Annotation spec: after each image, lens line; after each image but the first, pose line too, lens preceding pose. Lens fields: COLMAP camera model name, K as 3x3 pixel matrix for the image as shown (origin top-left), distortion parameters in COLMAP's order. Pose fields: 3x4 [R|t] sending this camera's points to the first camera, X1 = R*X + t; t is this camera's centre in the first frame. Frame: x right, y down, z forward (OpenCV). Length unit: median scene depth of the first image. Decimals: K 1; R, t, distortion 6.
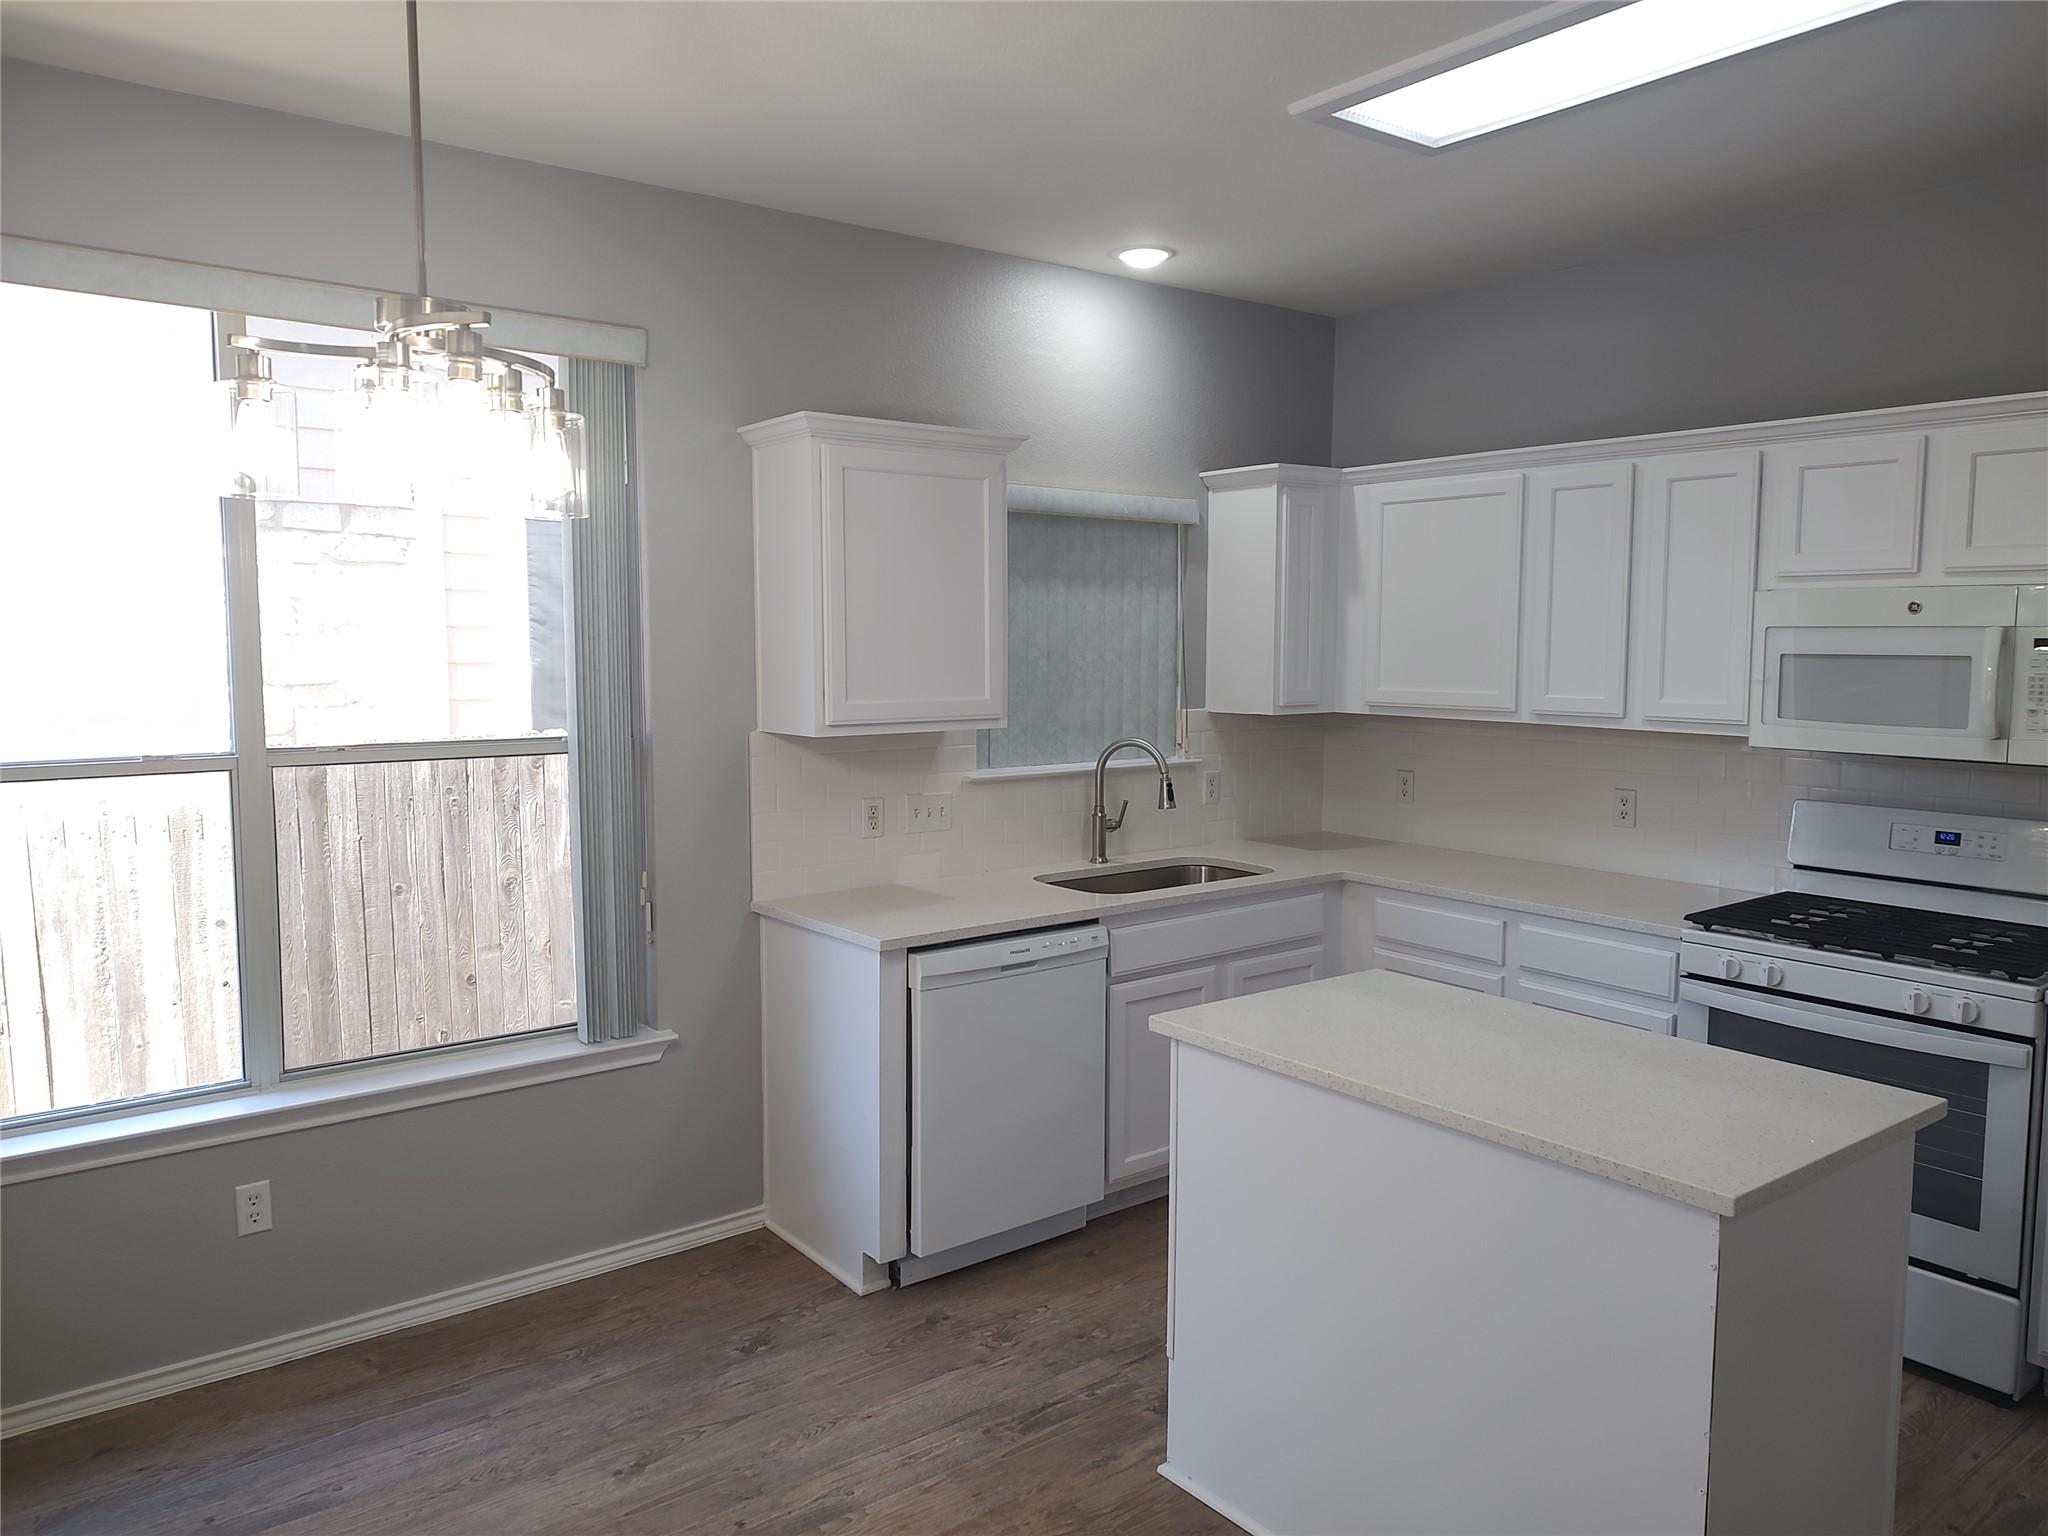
lens RADIAL K [[1448.3, 0, 1031.3], [0, 1448.3, 766.3], [0, 0, 1]] dist [0.030360, -0.038022]
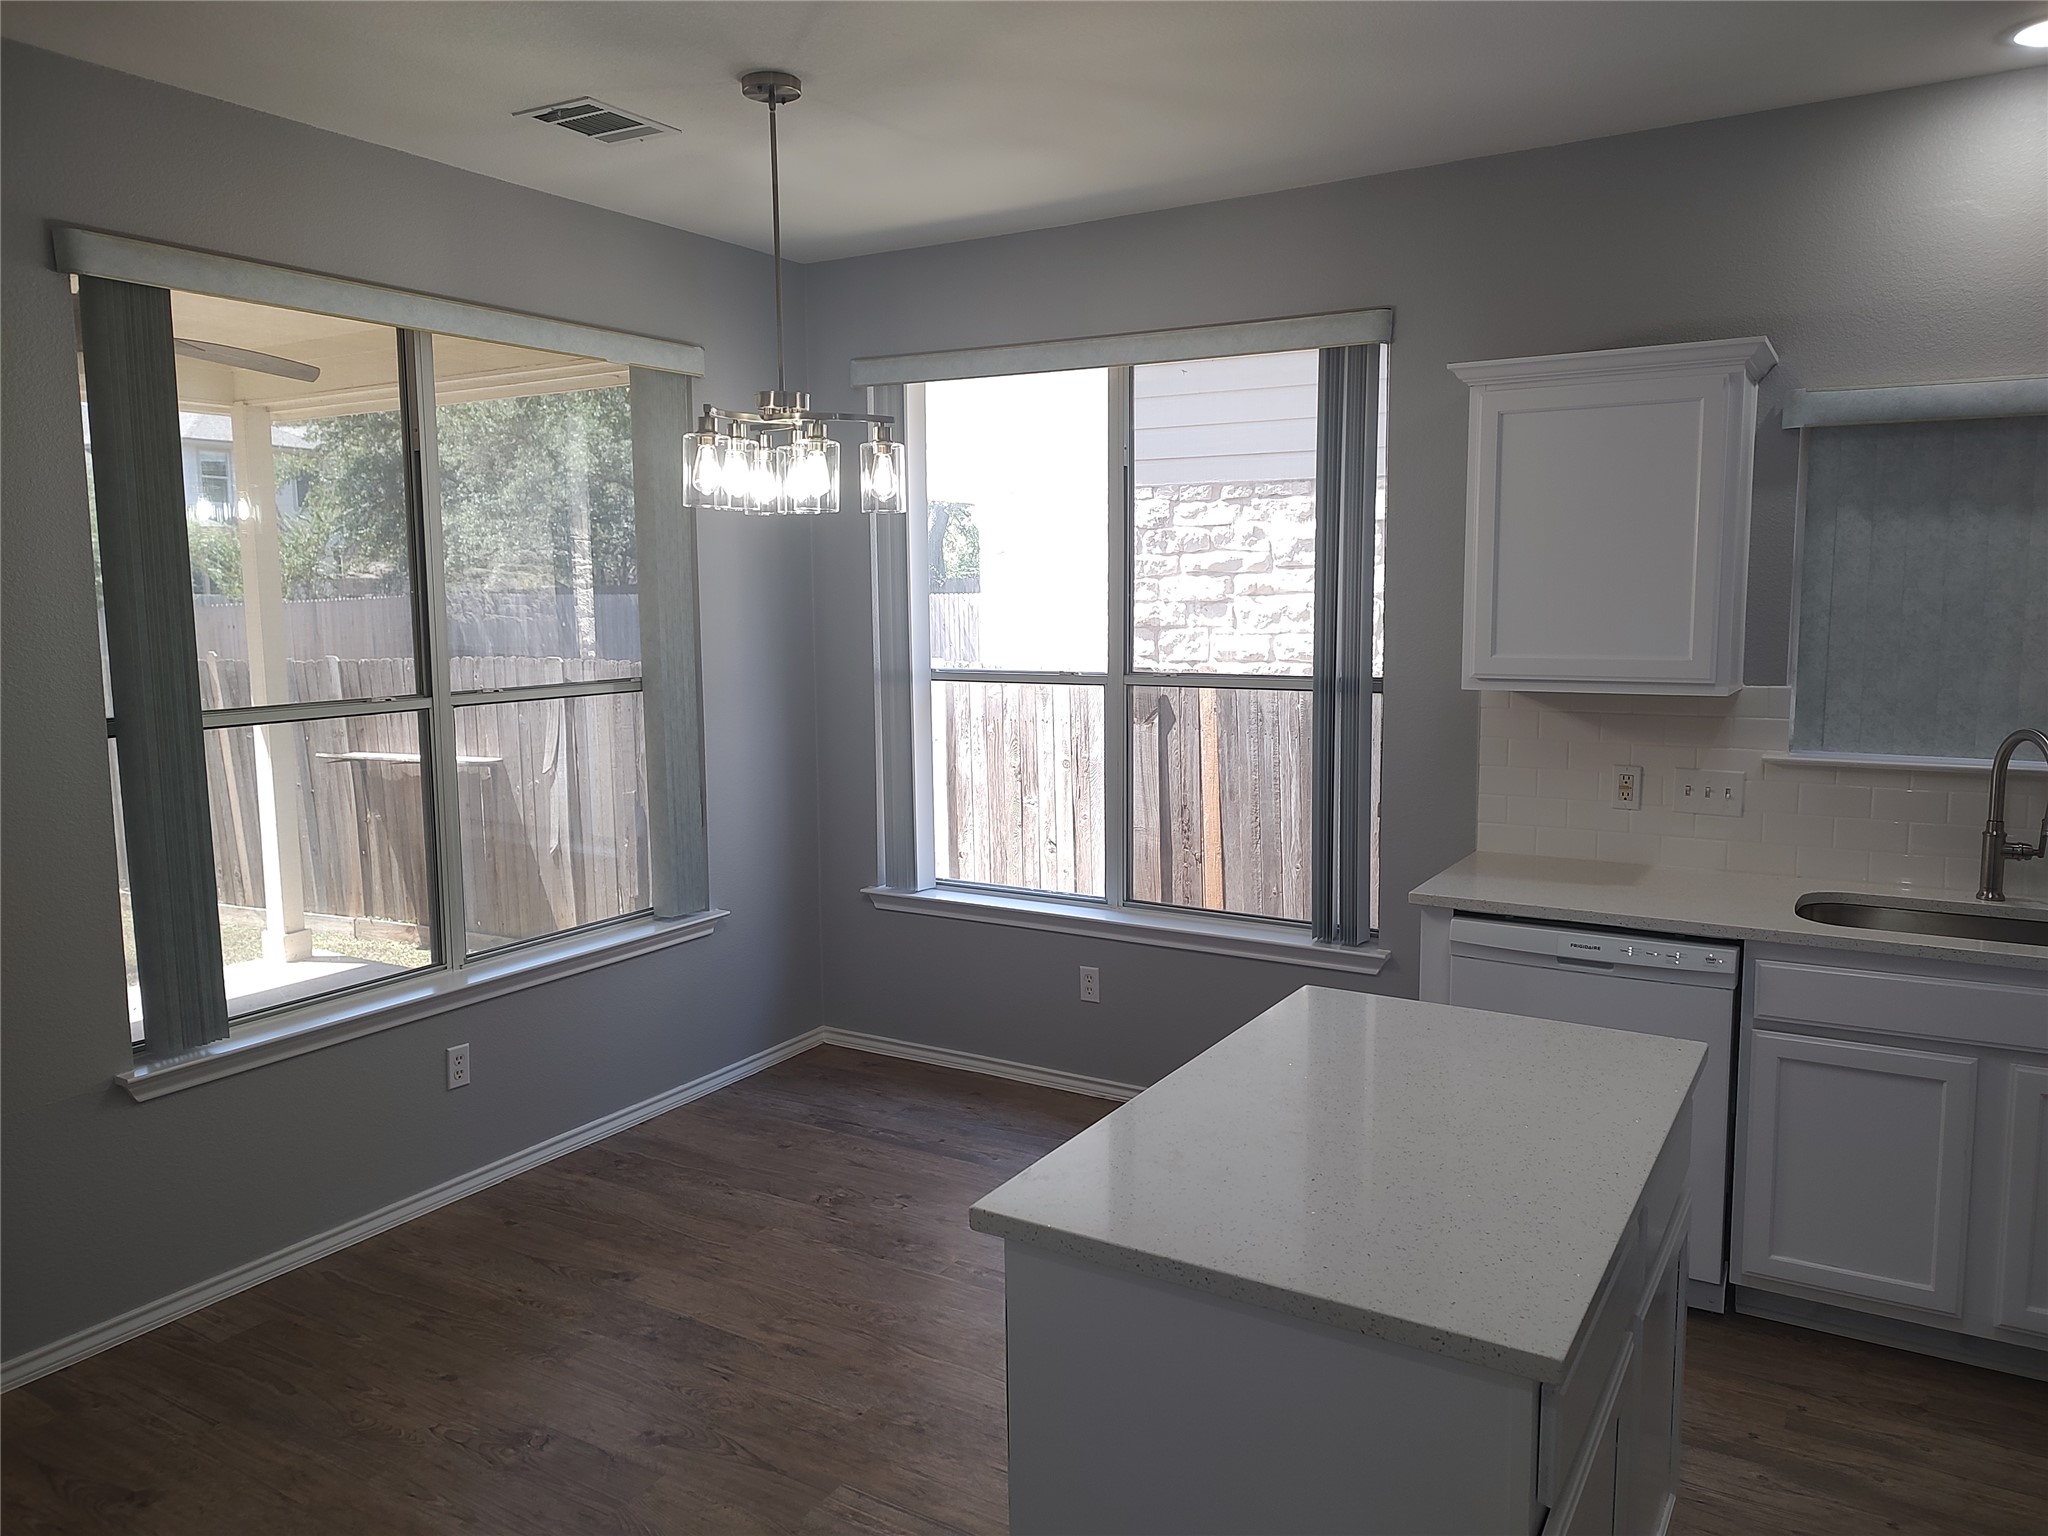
lens RADIAL K [[1448.3, 0, 1031.3], [0, 1448.3, 766.3], [0, 0, 1]] dist [0.030360, -0.038022]
pose [[0.349557, 0.108269, -0.930638, 0.636014], [-0.075455, 0.993327, 0.087220, -0.030442], [0.933872, 0.039733, 0.355394, 0.343510]]
